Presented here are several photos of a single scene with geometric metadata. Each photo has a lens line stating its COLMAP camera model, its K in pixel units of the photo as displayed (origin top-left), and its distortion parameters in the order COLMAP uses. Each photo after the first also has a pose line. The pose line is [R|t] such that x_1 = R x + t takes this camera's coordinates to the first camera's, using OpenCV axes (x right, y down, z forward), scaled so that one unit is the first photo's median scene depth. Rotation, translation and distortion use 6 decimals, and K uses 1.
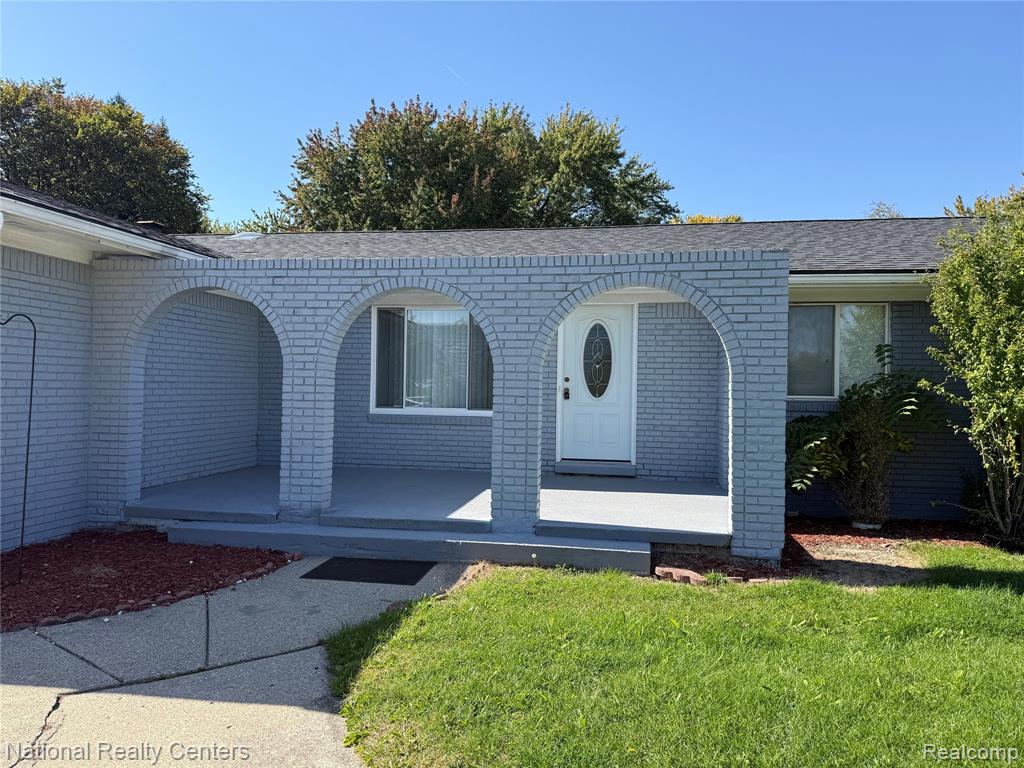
lens RADIAL K [[708.5, 0, 506.4], [0, 708.5, 389.5], [0, 0, 1]] dist [0.101277, -0.125921]
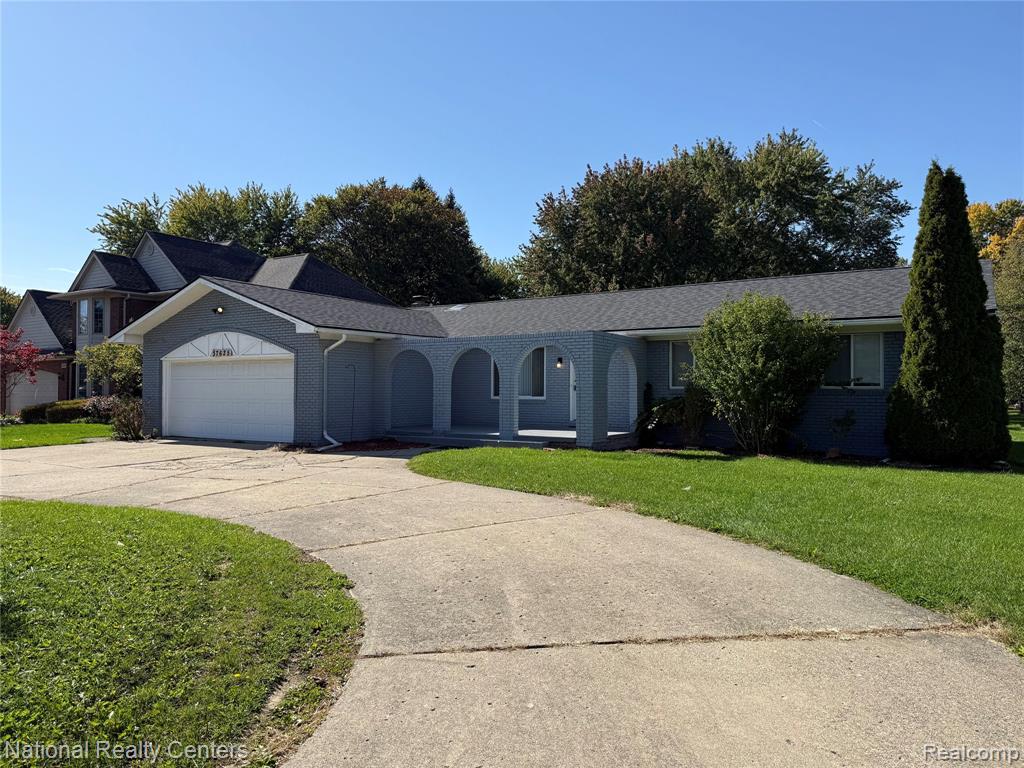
lens RADIAL K [[708.5, 0, 506.4], [0, 708.5, 389.5], [0, 0, 1]] dist [0.101277, -0.125921]
pose [[0.922560, -0.016757, -0.385490, 0.848252], [0.012985, 0.999839, -0.012386, 0.040993], [0.385636, 0.006421, 0.922629, -1.185681]]
